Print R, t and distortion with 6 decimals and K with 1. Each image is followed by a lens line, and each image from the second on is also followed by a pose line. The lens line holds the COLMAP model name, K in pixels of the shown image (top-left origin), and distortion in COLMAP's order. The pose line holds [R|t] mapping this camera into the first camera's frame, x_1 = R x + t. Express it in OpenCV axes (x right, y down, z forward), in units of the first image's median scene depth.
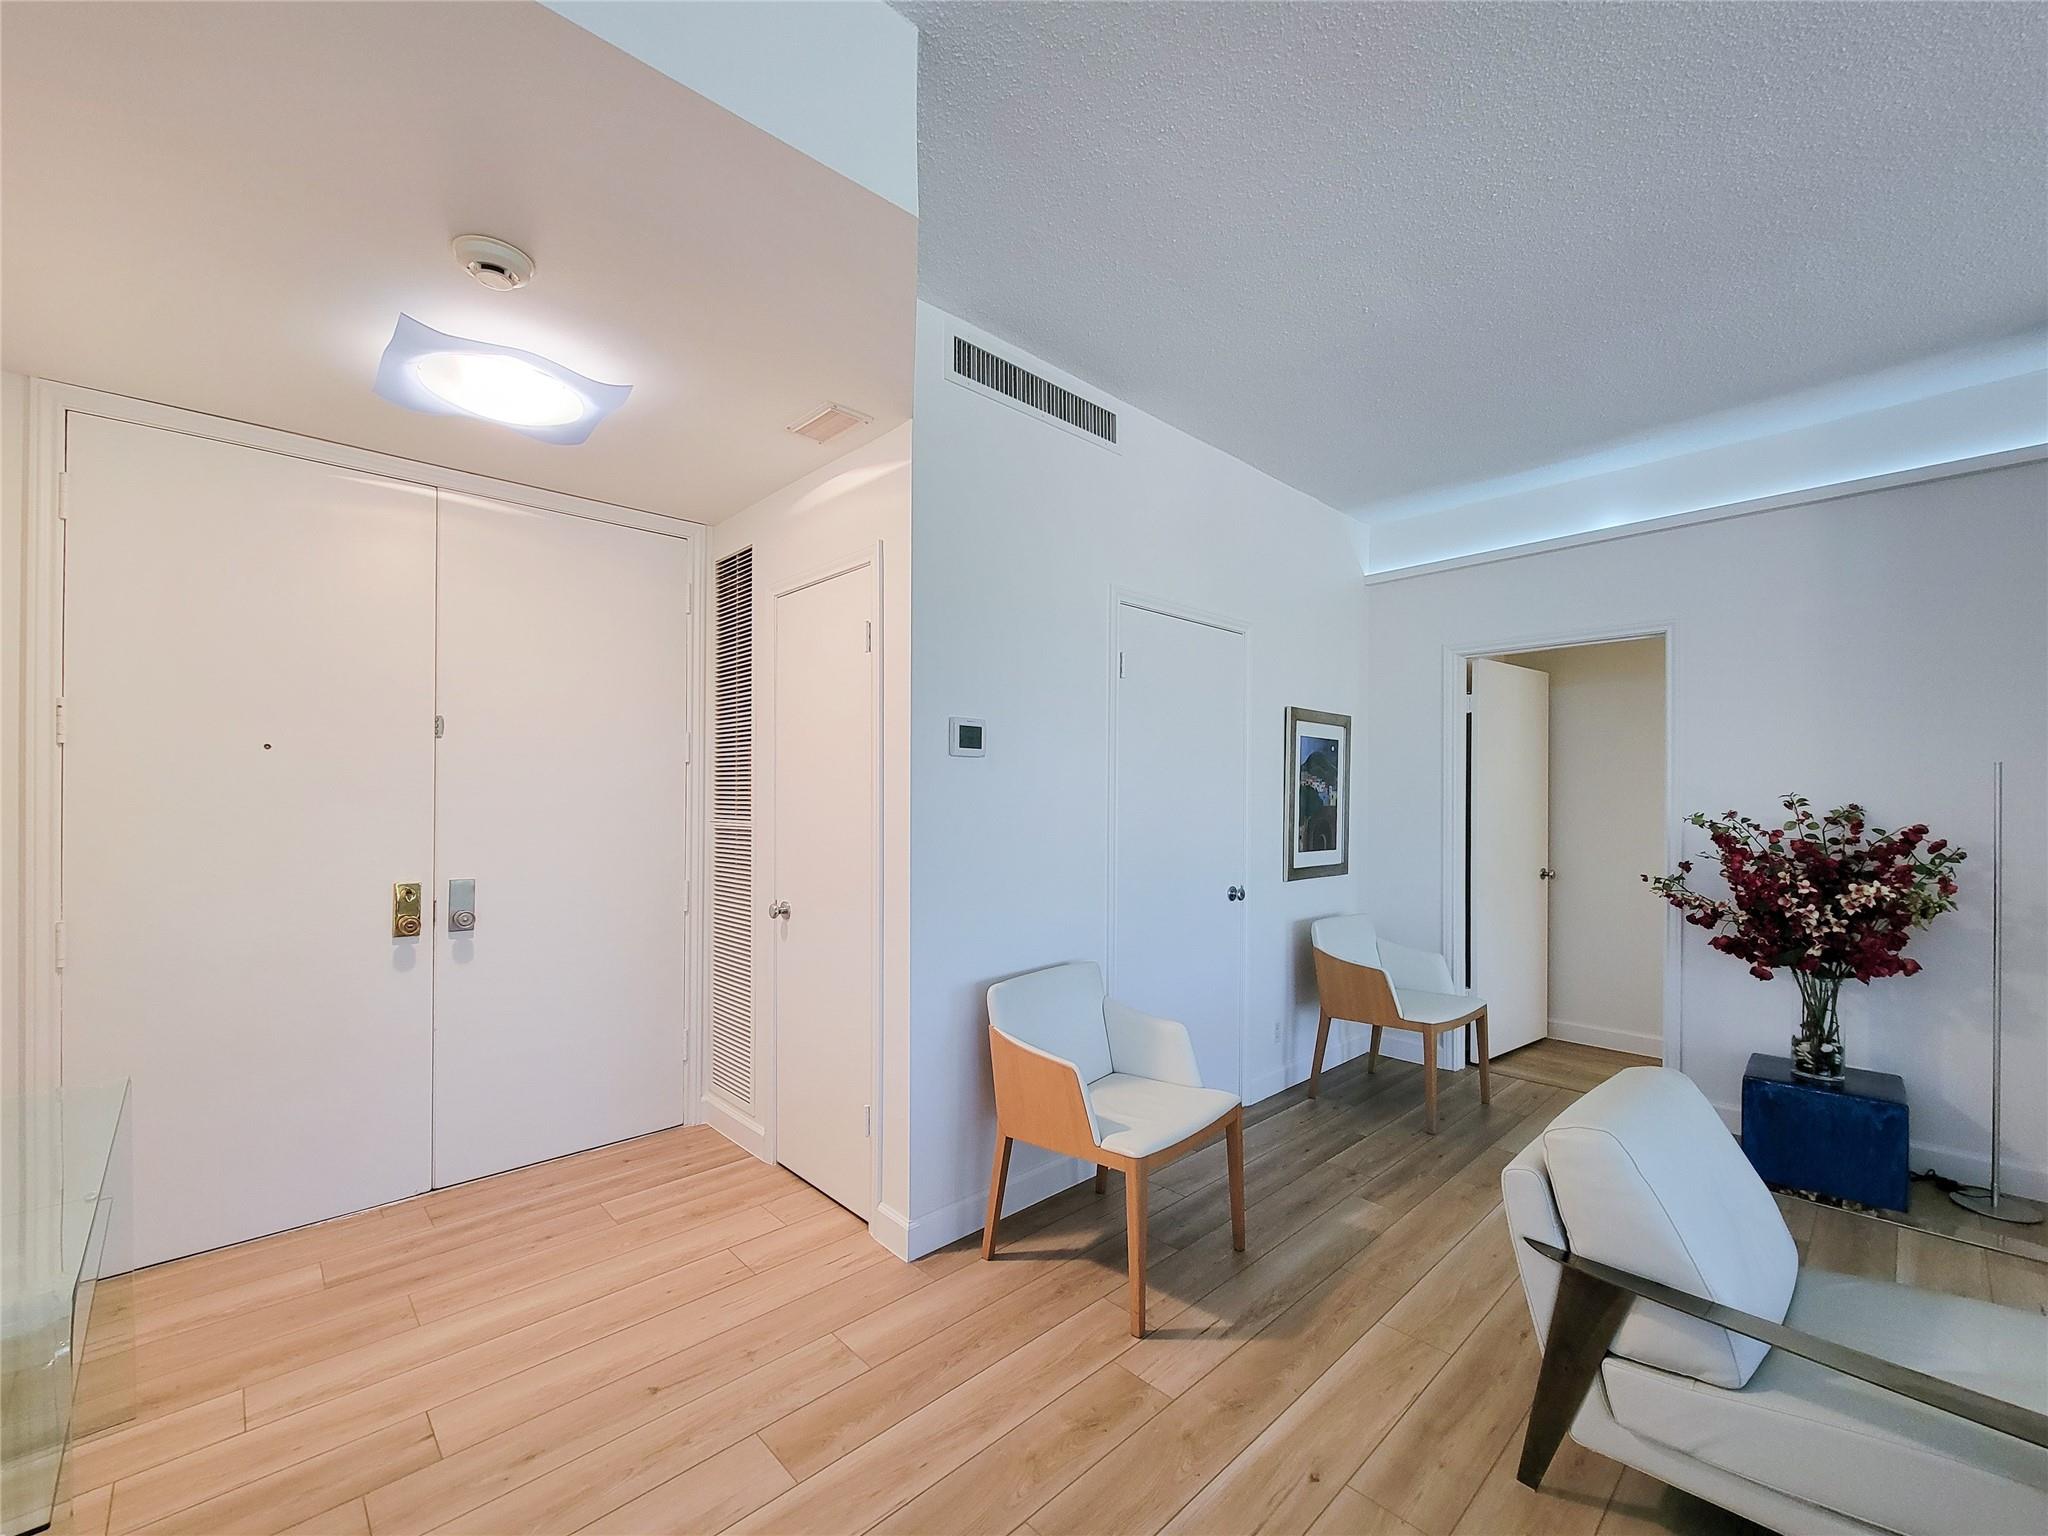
lens RADIAL K [[844.2, 0, 1037.5], [0, 844.2, 789.6], [0, 0, 1]] dist [0.004202, -0.003260]
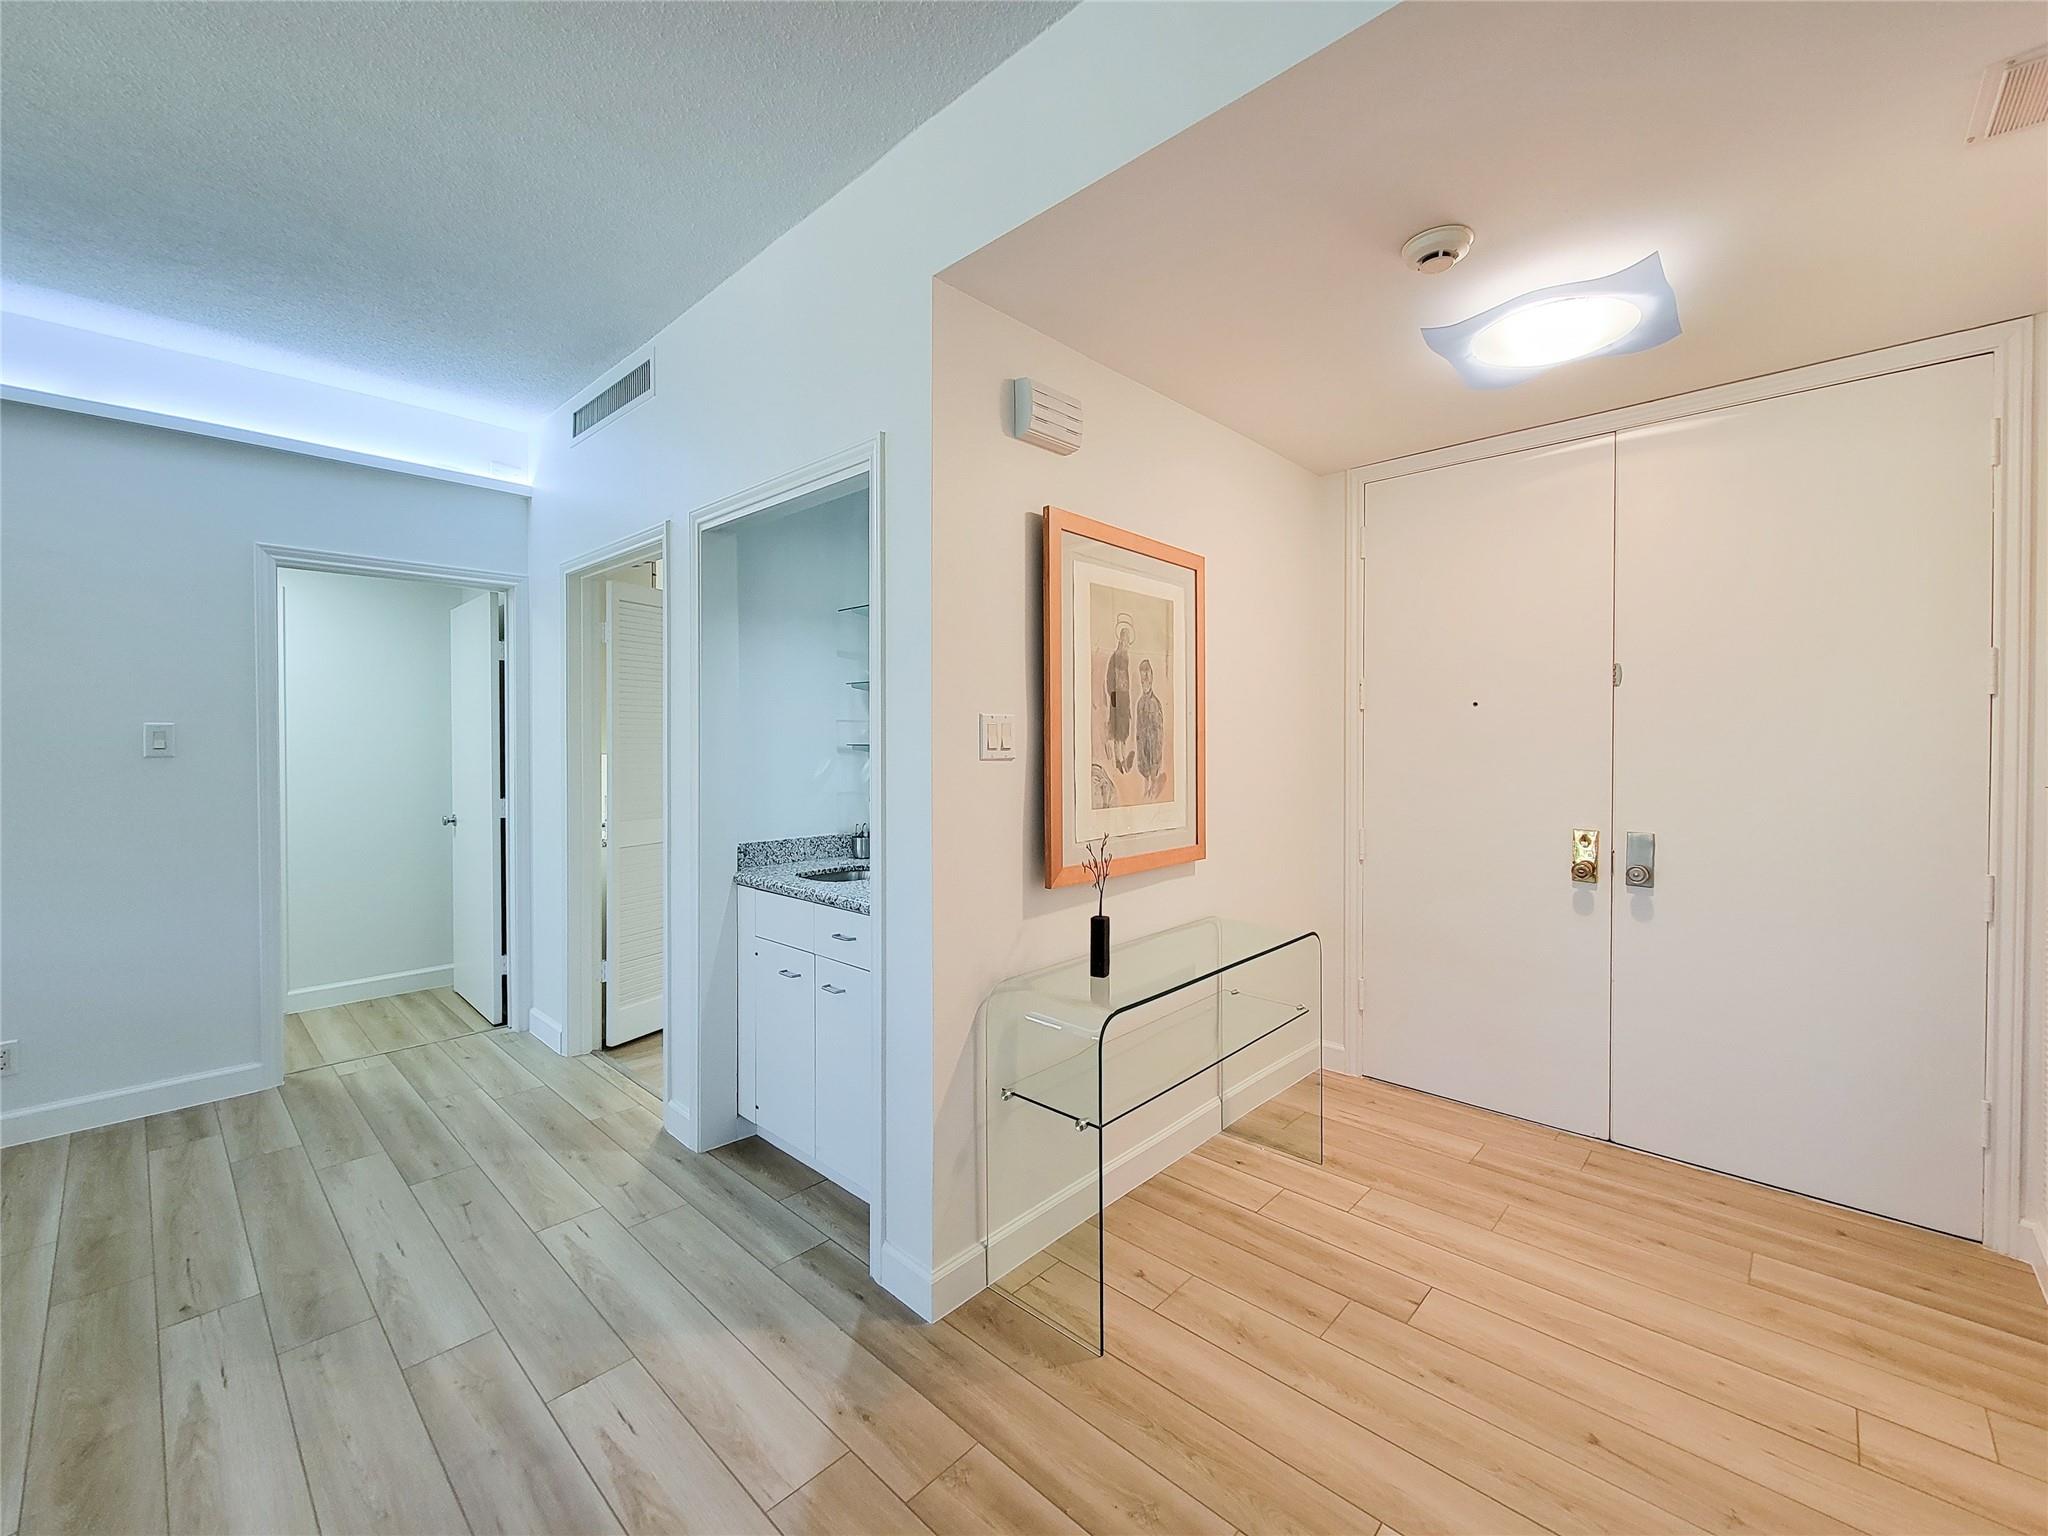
lens RADIAL K [[844.2, 0, 997.1], [0, 844.2, 740.0], [0, 0, 1]] dist [0.004202, -0.003260]
pose [[0.033628, -0.001816, -0.999433, 0.255974], [0.001128, 0.999998, -0.001779, 0.002777], [0.999434, -0.001068, 0.033630, 0.248751]]
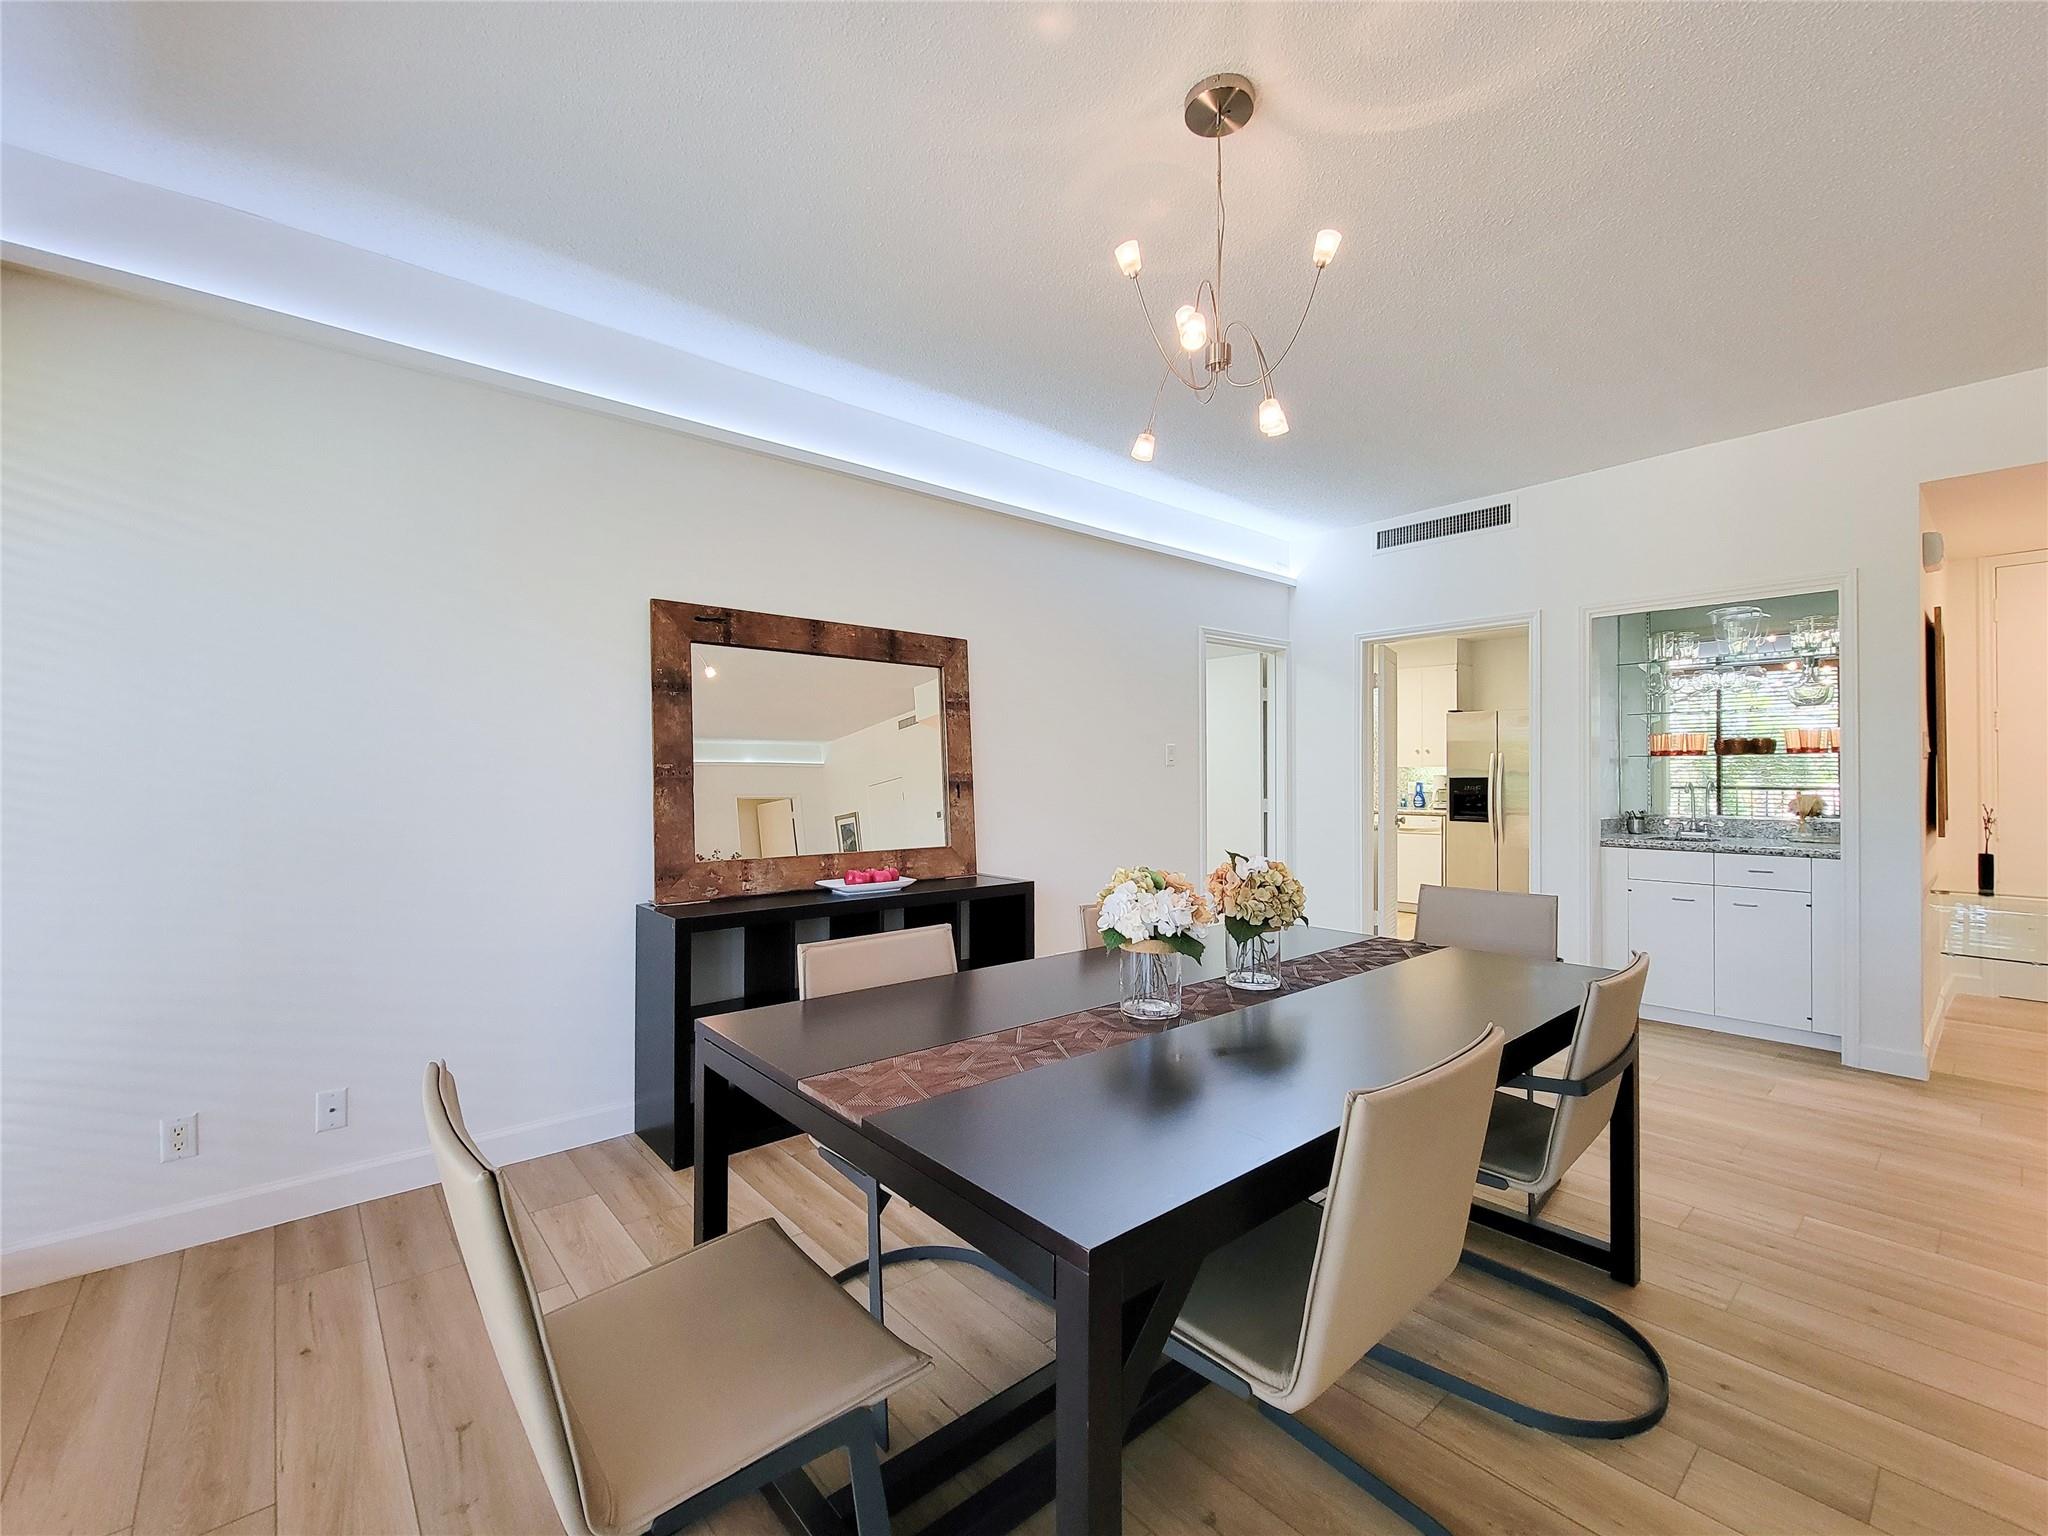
lens RADIAL K [[844.2, 0, 1020.4], [0, 844.2, 755.8], [0, 0, 1]] dist [0.004202, -0.003260]
pose [[-0.065195, -0.020444, -0.997663, 0.850187], [0.002123, 0.999785, -0.020626, 0.037134], [0.997870, -0.003463, -0.065137, -0.986620]]
